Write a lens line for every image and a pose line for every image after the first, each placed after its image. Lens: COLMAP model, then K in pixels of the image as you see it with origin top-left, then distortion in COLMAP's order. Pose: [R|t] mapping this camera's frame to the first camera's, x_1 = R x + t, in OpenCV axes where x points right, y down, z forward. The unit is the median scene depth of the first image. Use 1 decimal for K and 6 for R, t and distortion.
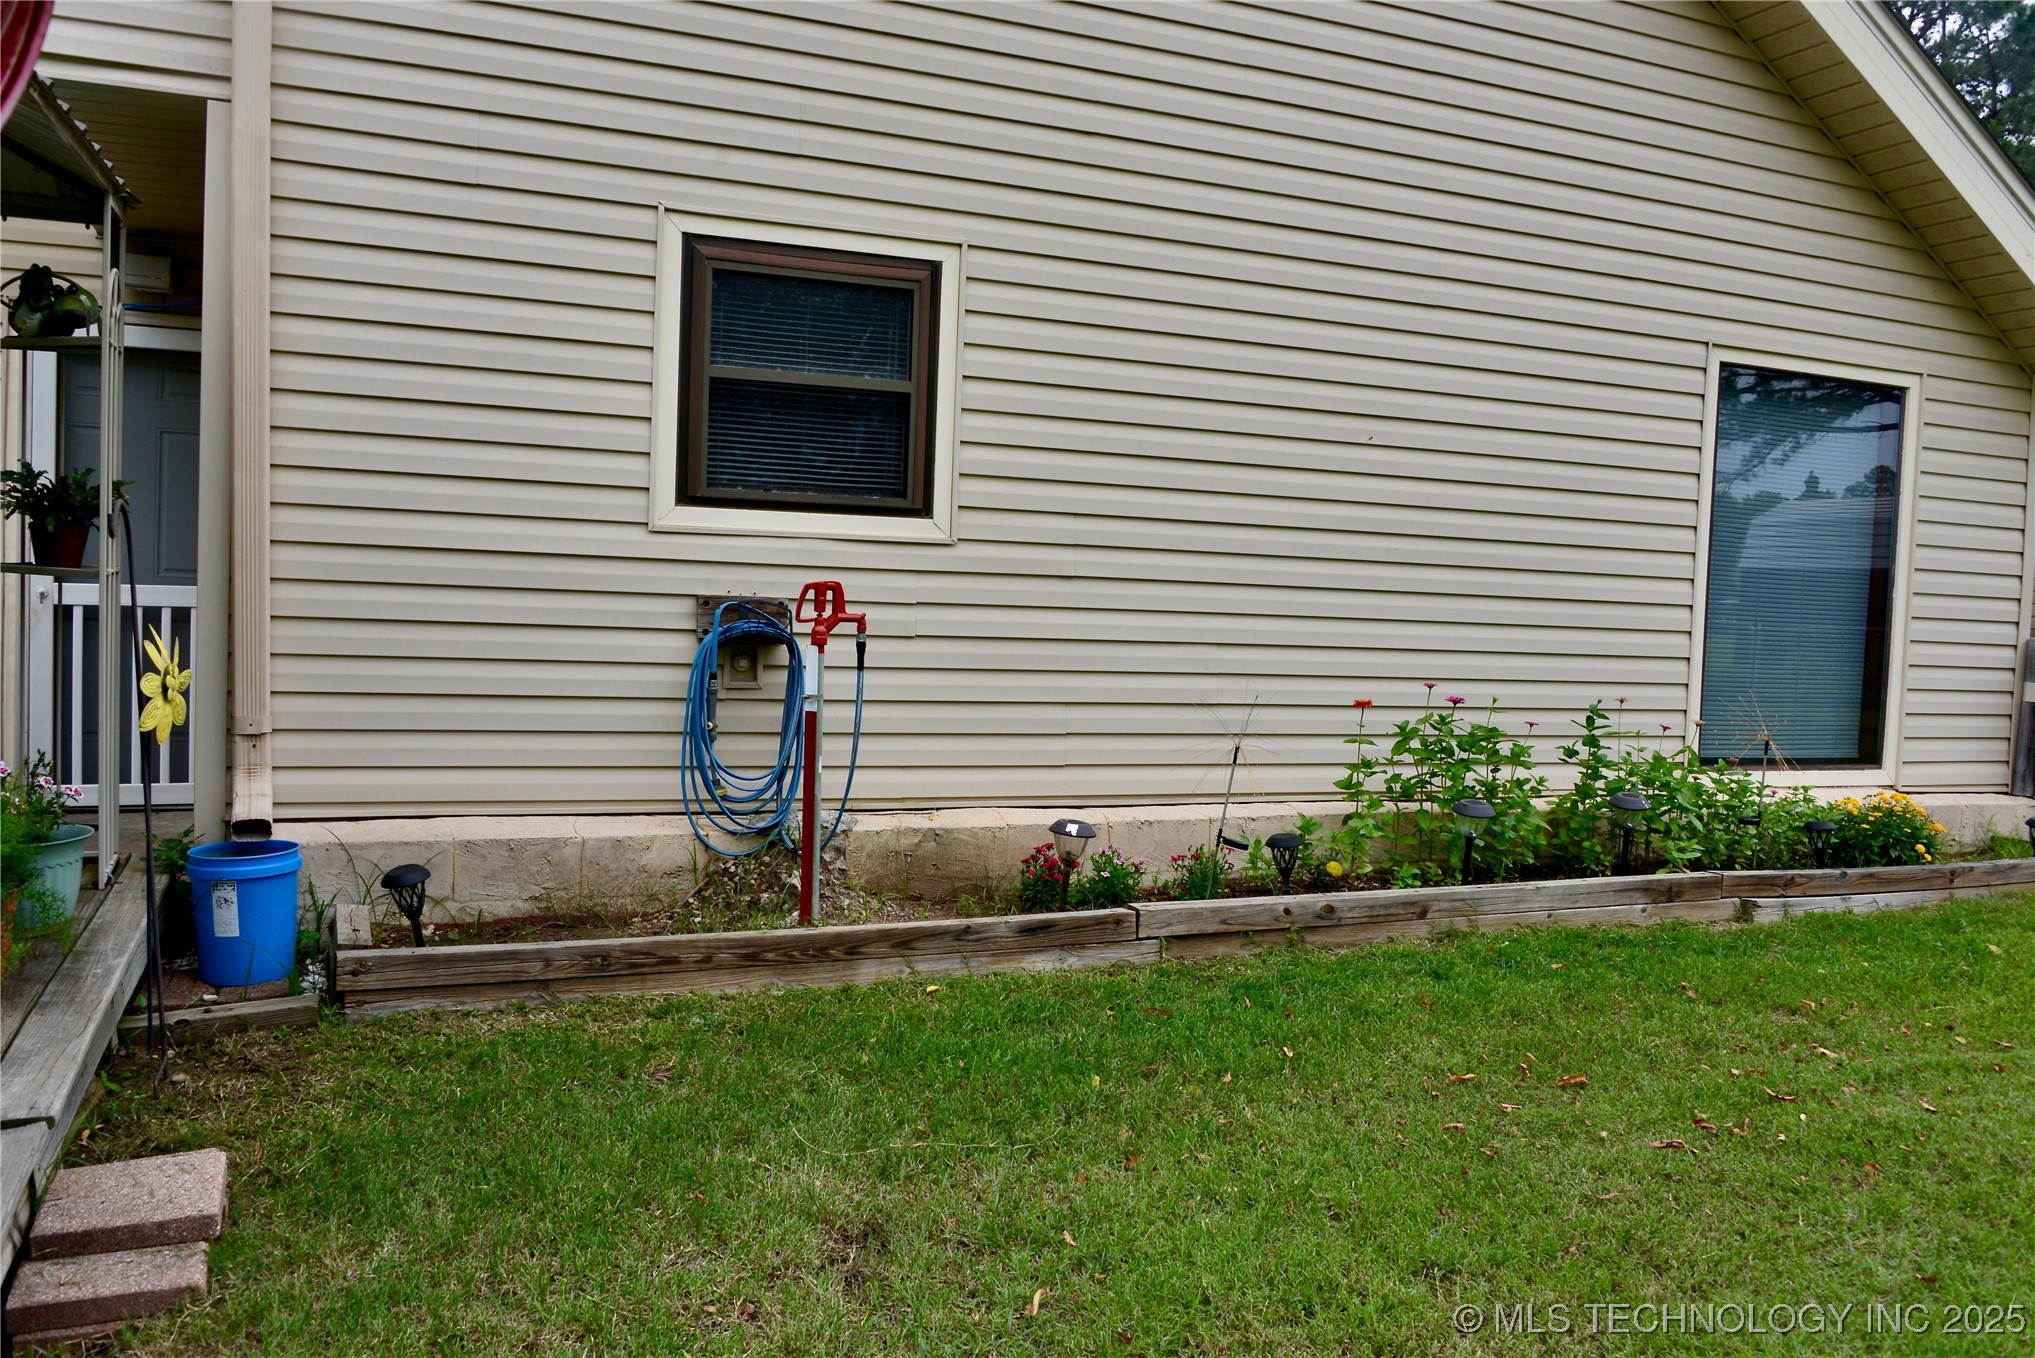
lens RADIAL K [[1617.5, 0, 1013.2], [0, 1617.5, 672.4], [0, 0, 1]] dist [-0.014097, -0.037478]
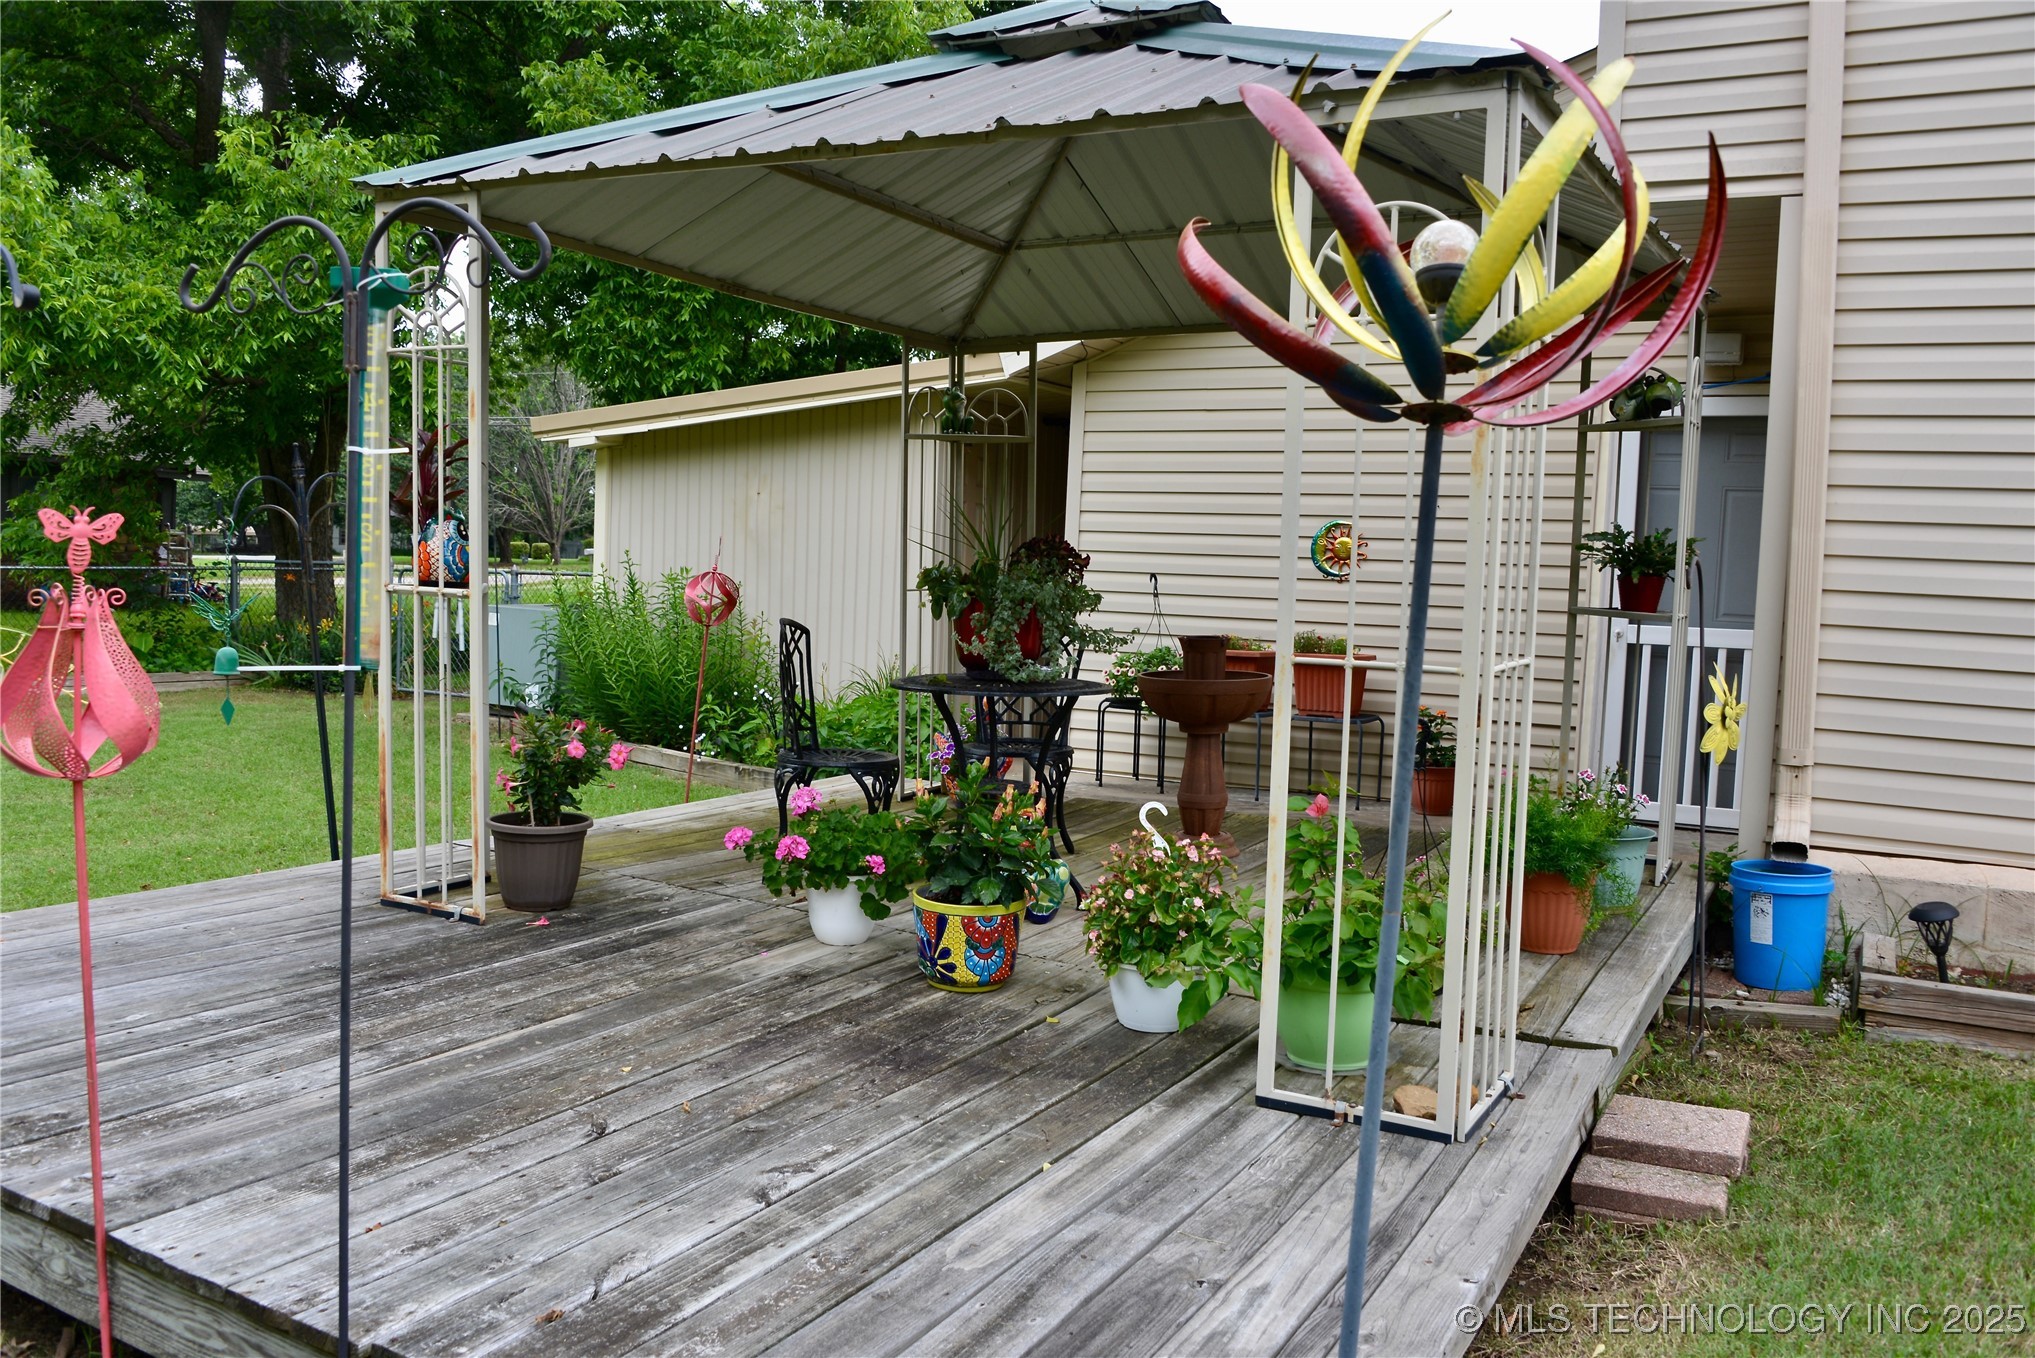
lens RADIAL K [[1617.5, 0, 1011.5], [0, 1617.5, 677.9], [0, 0, 1]] dist [-0.014097, -0.037478]
pose [[0.623416, 0.038385, -0.780947, 0.047579], [-0.057605, 0.998335, 0.003086, 0.005893], [0.779765, 0.043063, 0.624589, -0.103092]]
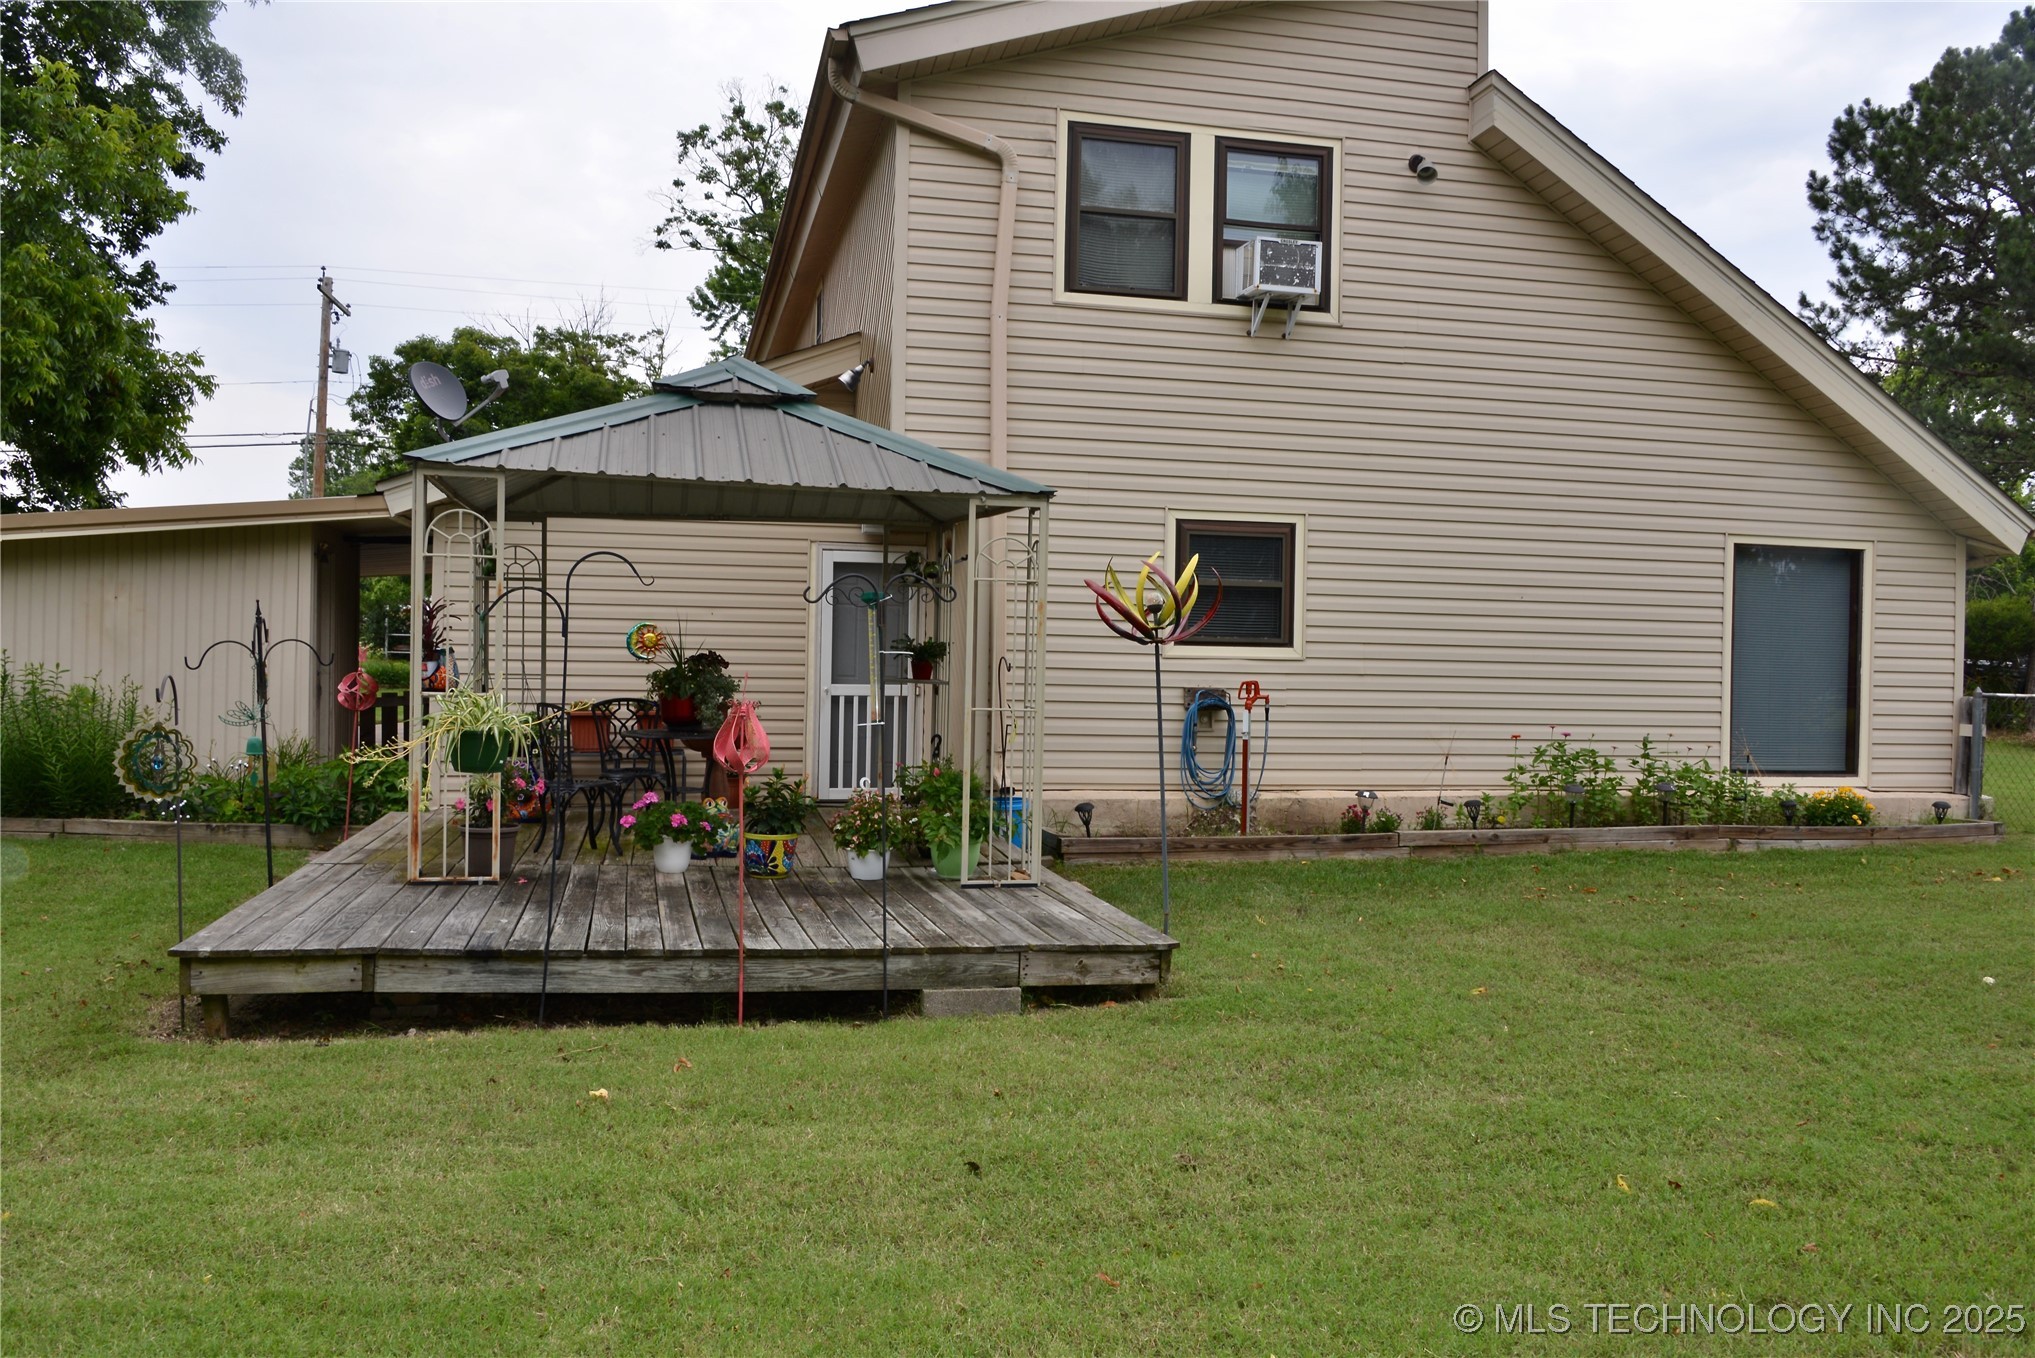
lens RADIAL K [[1617.5, 0, 1019.5], [0, 1617.5, 670.4], [0, 0, 1]] dist [-0.014097, -0.037478]
pose [[0.985693, -0.018039, -0.167583, -0.057465], [0.009937, 0.998746, -0.049059, 0.035340], [0.168258, 0.046691, 0.984637, -1.251100]]
